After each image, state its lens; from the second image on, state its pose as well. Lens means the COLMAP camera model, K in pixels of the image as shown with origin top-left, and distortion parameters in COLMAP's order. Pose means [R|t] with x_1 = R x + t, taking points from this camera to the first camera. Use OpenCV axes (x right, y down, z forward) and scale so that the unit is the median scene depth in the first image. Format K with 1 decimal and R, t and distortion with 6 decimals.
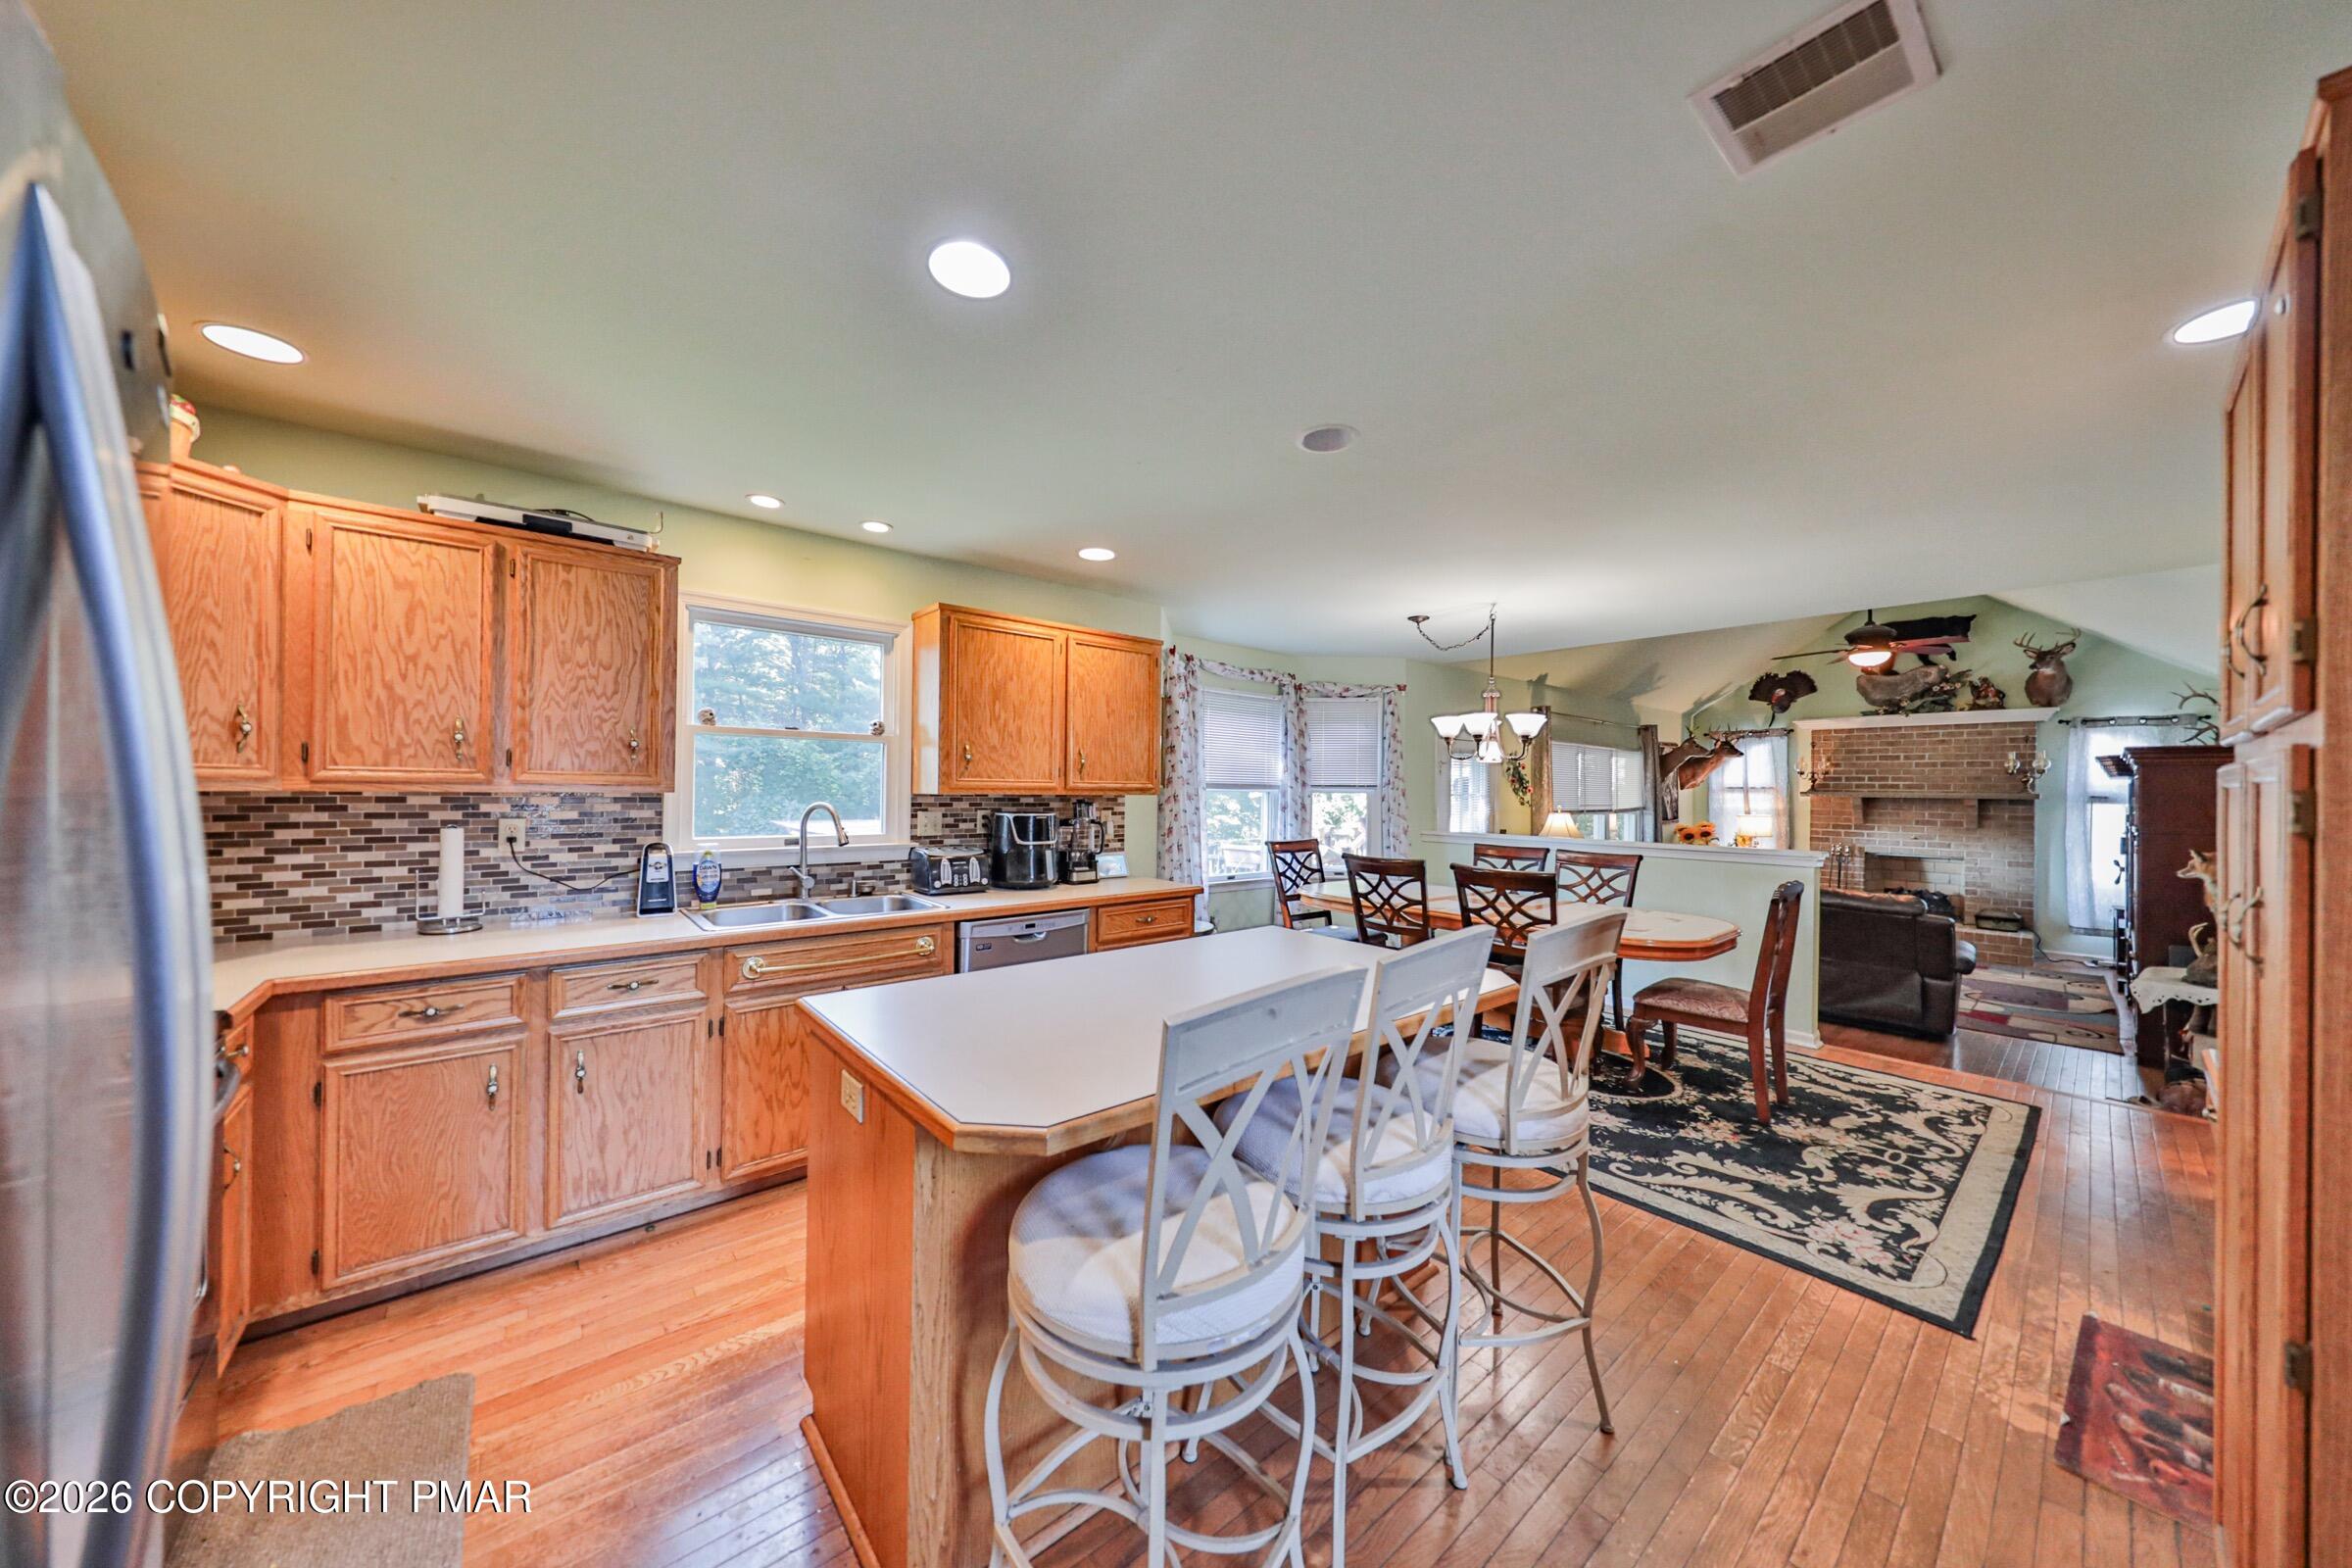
lens RADIAL K [[792.5, 0, 1170.3], [0, 792.5, 779.7], [0, 0, 1]] dist [0.001009, -0.000772]
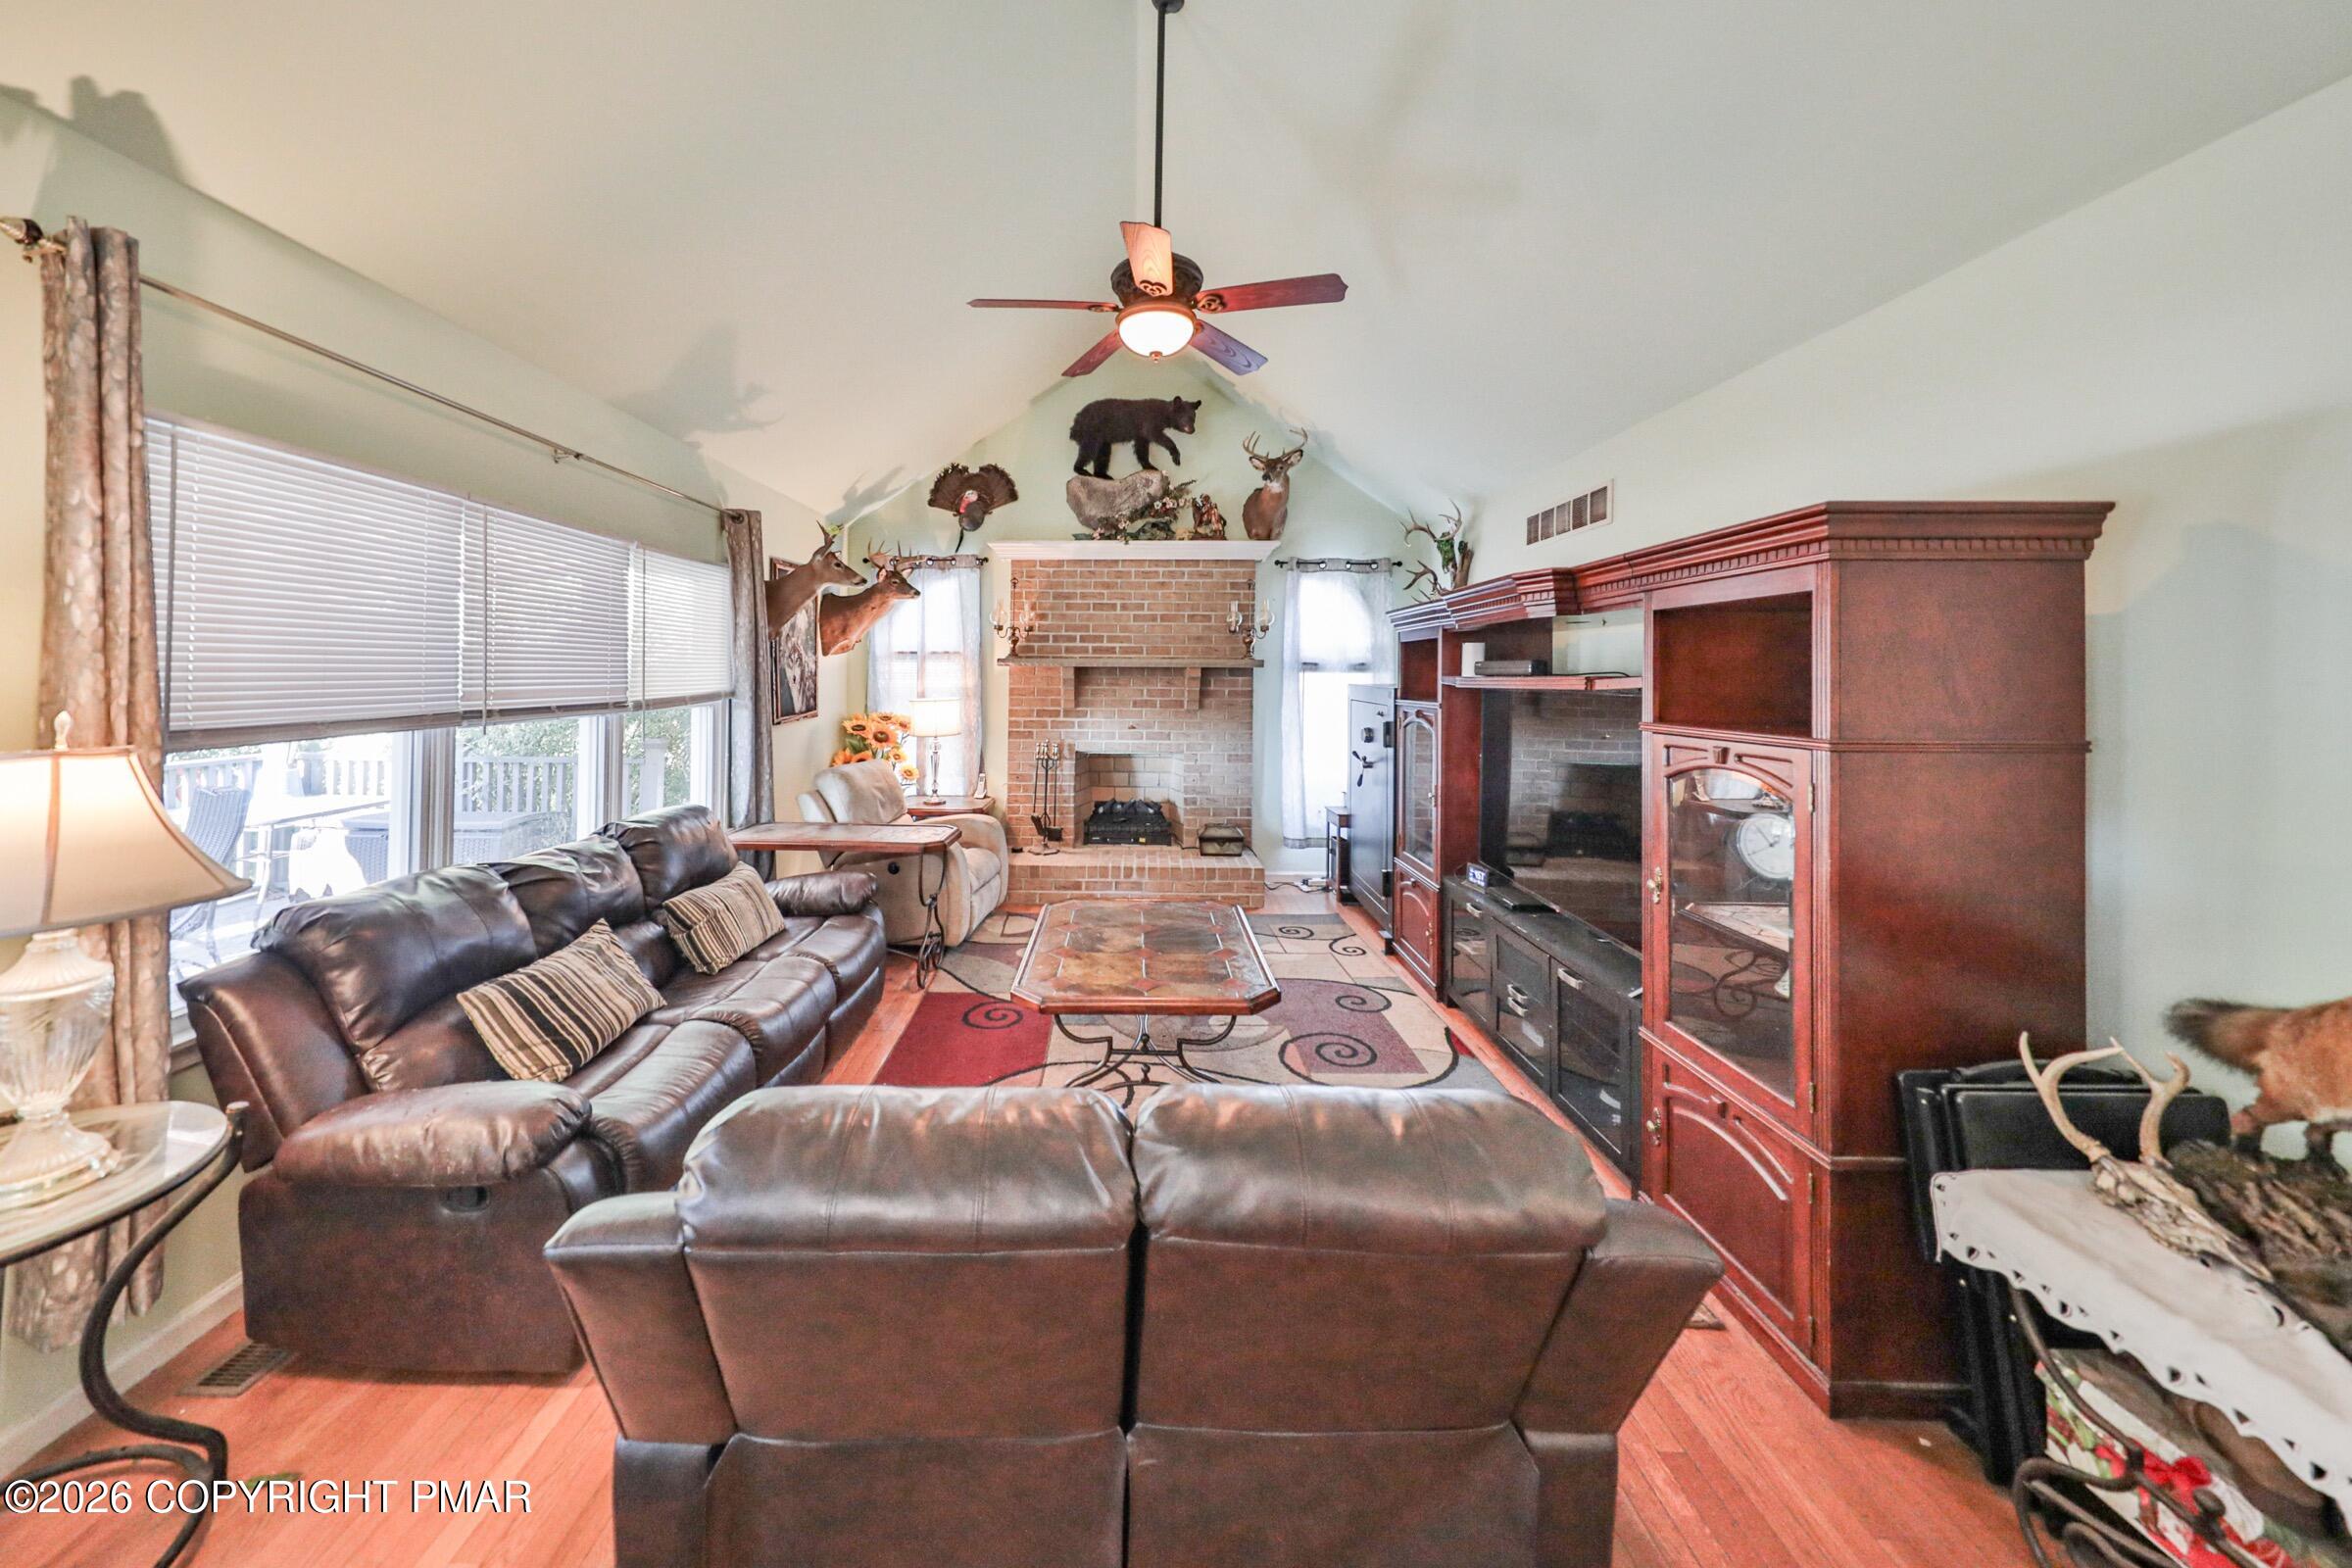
lens RADIAL K [[792.5, 0, 1124.7], [0, 792.5, 662.5], [0, 0, 1]] dist [0.001009, -0.000772]
pose [[0.650122, -0.001777, 0.759827, 0.436474], [-0.006327, 0.999950, 0.007753, 0.014436], [-0.759803, -0.009847, 0.650079, 0.583997]]
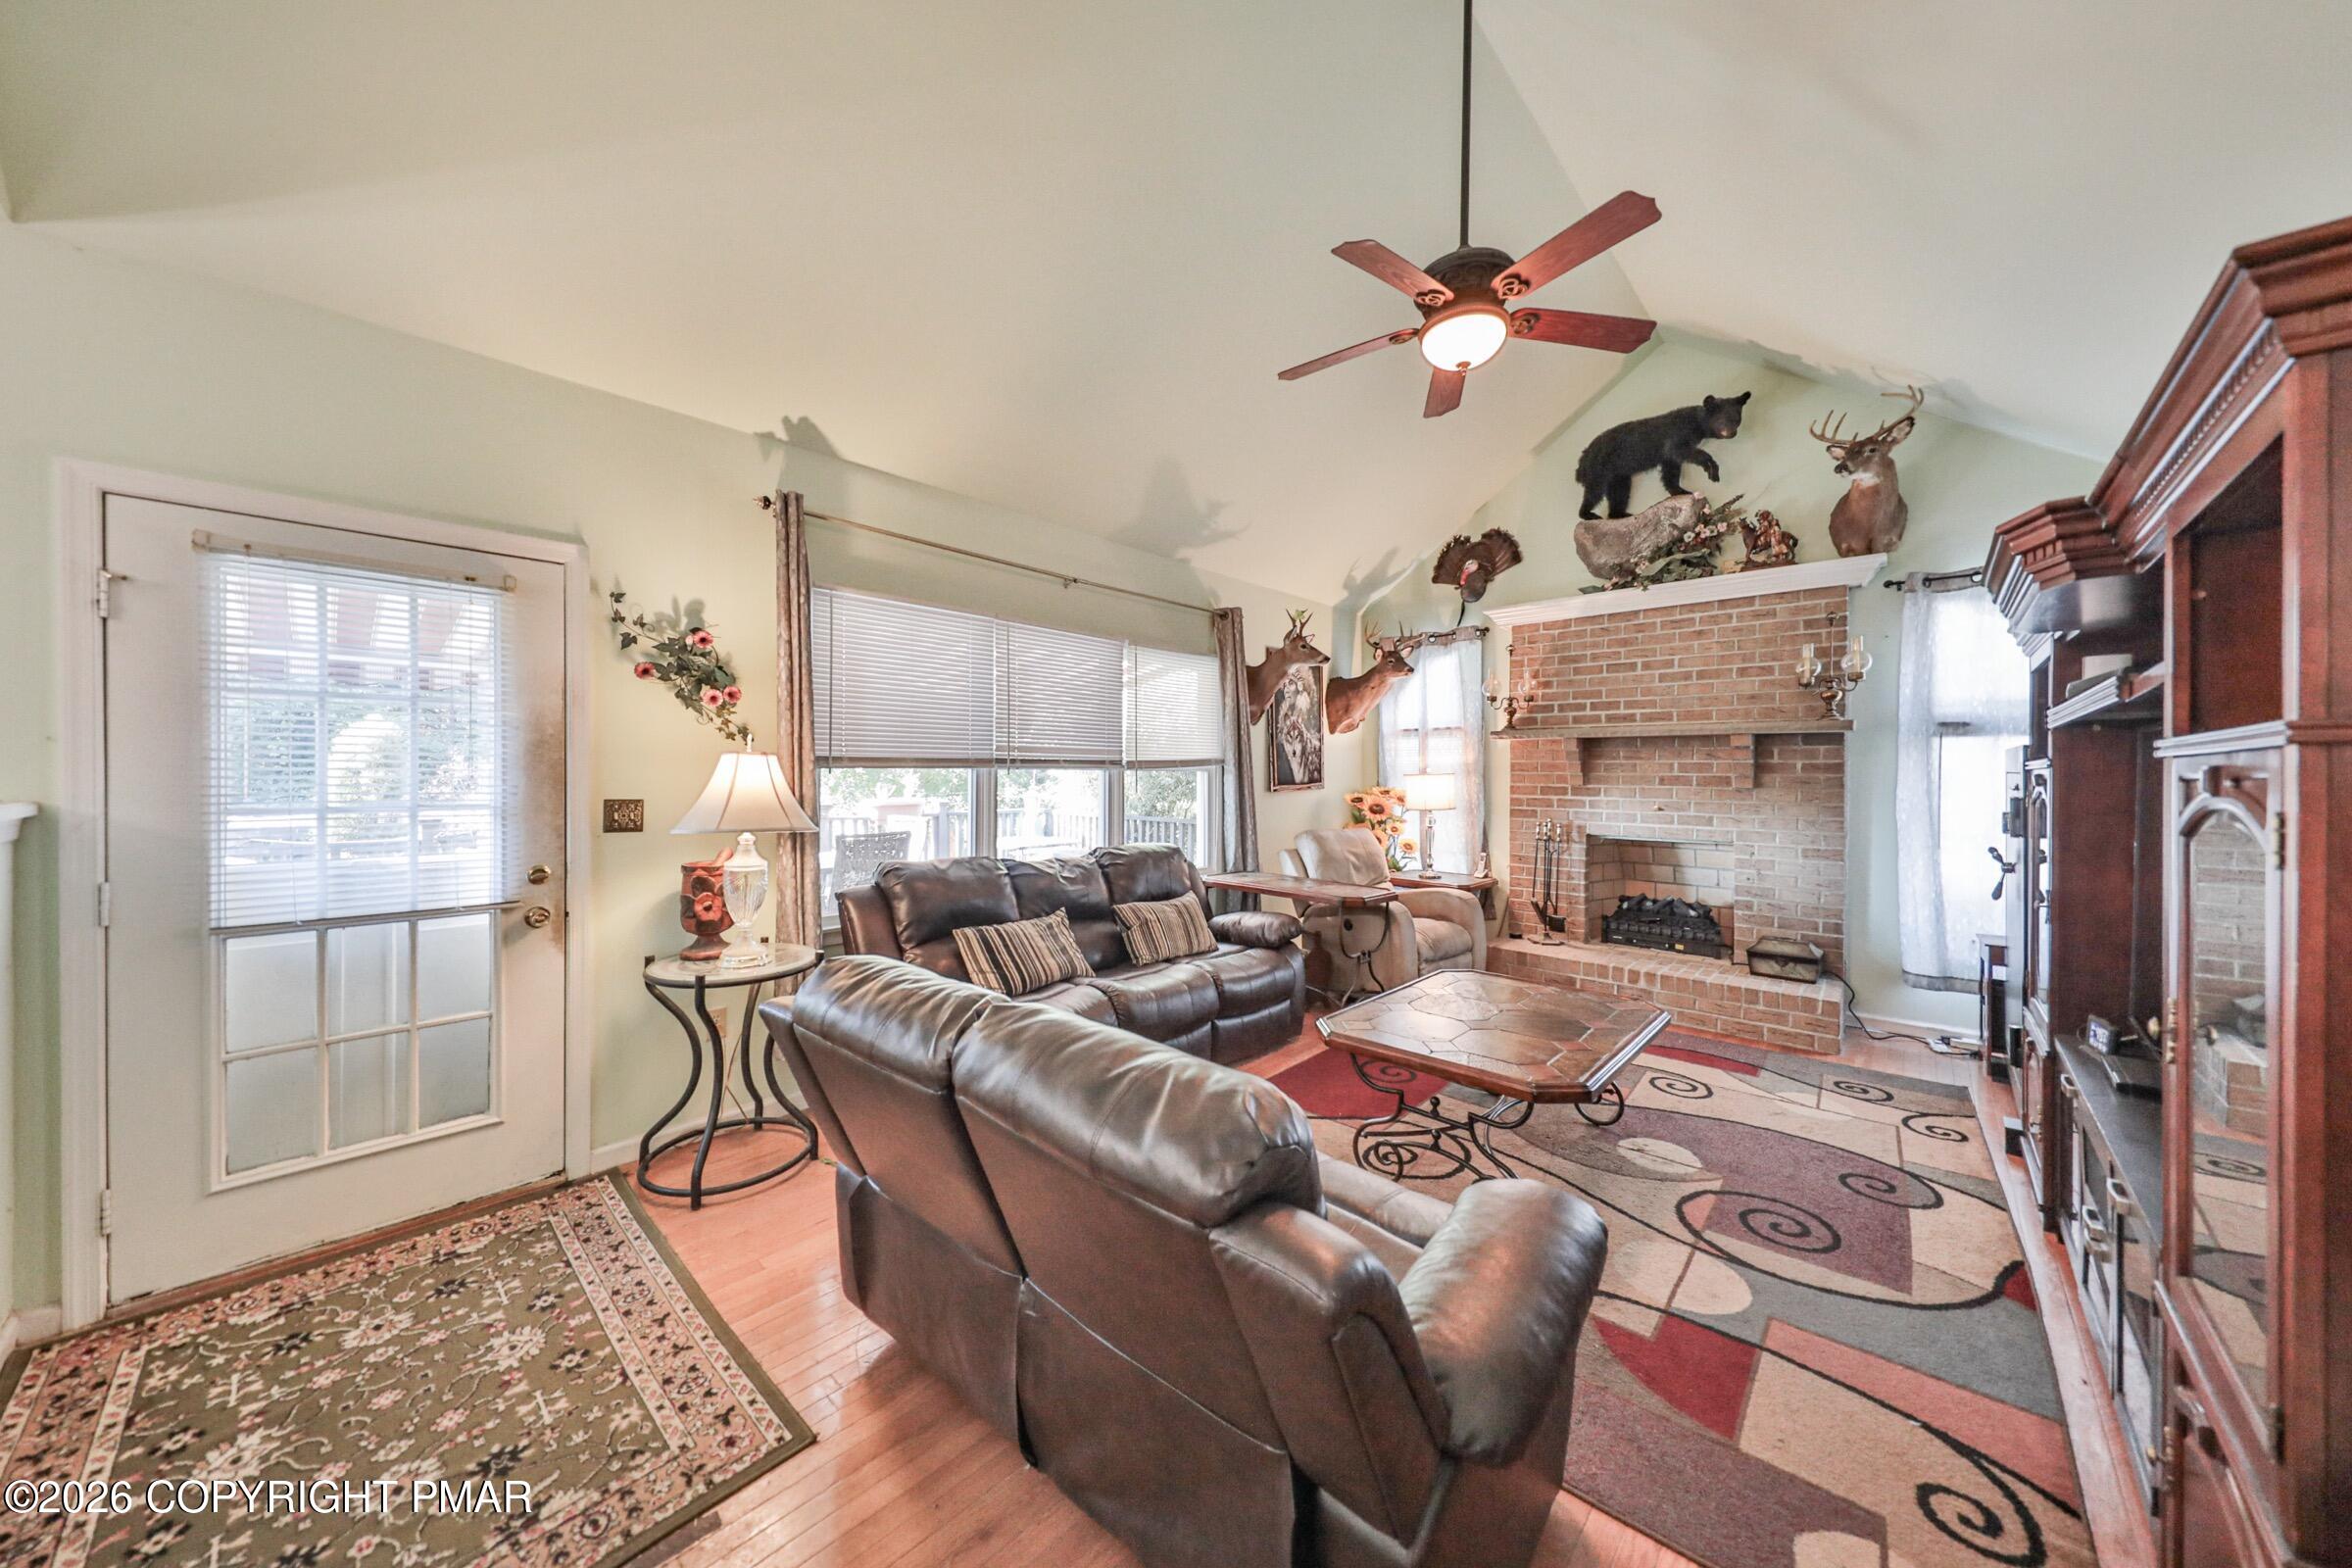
lens RADIAL K [[792.5, 0, 1200.8], [0, 792.5, 767.3], [0, 0, 1]] dist [0.001009, -0.000772]
pose [[0.990641, -0.007330, 0.136297, 0.556343], [0.006359, 0.999951, 0.007553, 0.039449], [-0.136346, -0.006616, 0.990639, 0.501763]]
